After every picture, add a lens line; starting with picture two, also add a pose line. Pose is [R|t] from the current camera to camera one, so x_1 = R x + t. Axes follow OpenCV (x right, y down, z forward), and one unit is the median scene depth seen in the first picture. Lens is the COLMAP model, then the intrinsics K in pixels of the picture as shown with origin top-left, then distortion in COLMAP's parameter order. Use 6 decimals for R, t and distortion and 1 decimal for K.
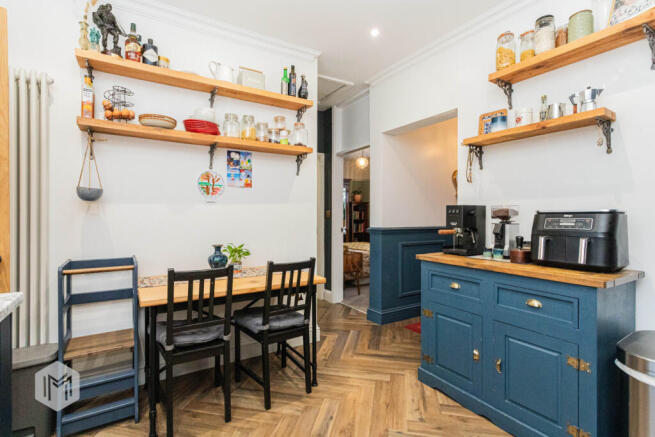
lens RADIAL K [[310.8, 0, 325.4], [0, 310.8, 221.0], [0, 0, 1]] dist [-0.004536, -0.000254]
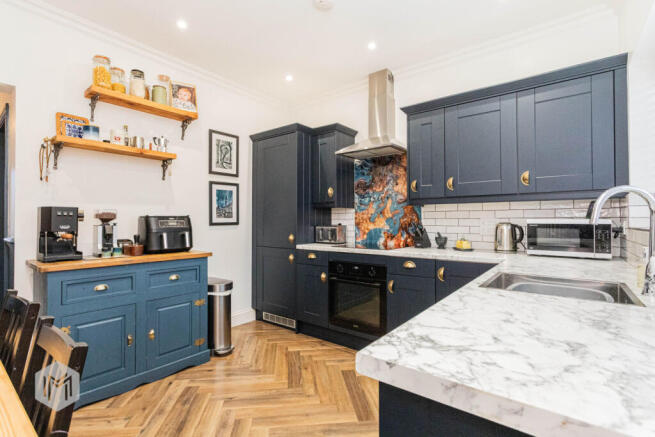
lens RADIAL K [[310.8, 0, 326.4], [0, 310.8, 217.4], [0, 0, 1]] dist [-0.004536, -0.000254]
pose [[-0.328849, 0.004094, 0.944374, -0.828758], [0.011894, 0.999929, -0.000194, -0.011573], [-0.944308, 0.011168, -0.328874, 0.675780]]
